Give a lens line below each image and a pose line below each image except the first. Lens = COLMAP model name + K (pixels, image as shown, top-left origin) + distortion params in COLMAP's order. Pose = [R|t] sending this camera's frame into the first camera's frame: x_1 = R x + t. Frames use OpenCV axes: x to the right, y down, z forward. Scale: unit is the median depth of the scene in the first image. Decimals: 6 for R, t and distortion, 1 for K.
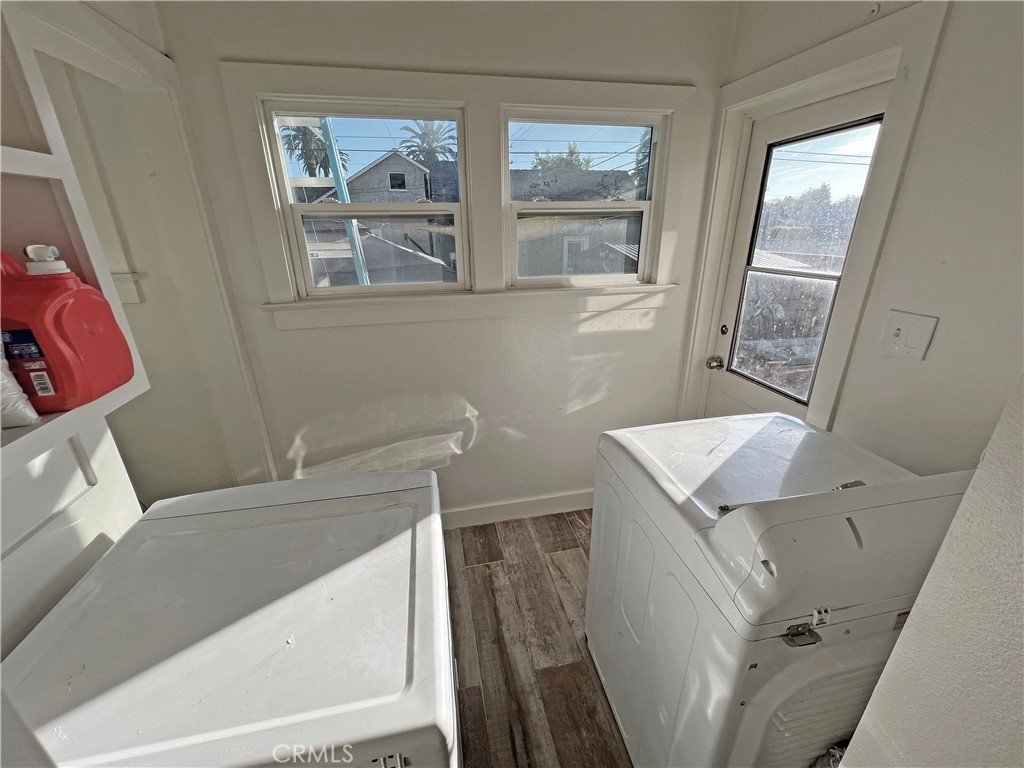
lens RADIAL K [[408.6, 0, 507.0], [0, 408.6, 381.7], [0, 0, 1]] dist [-0.002501, -0.000959]
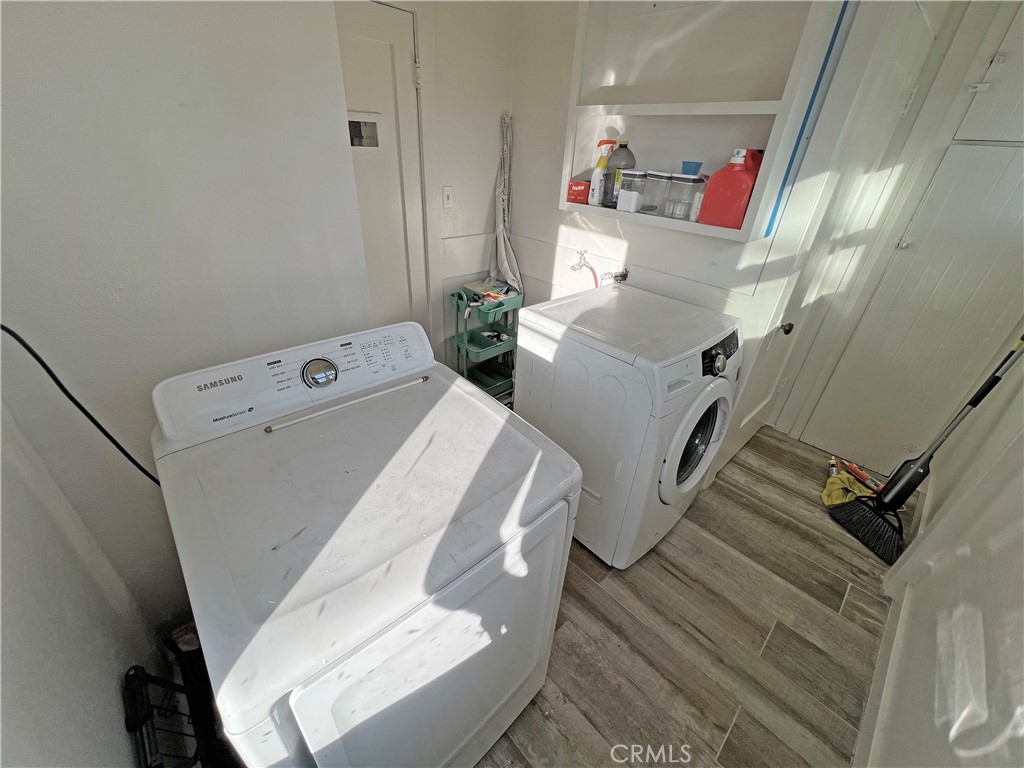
lens RADIAL K [[408.6, 0, 507.3], [0, 408.6, 383.8], [0, 0, 1]] dist [-0.002501, -0.000959]
pose [[-0.852080, 0.241423, -0.464407, 0.477010], [-0.218912, 0.641562, 0.735171, -0.331842], [0.475433, 0.728089, -0.493812, 0.924623]]
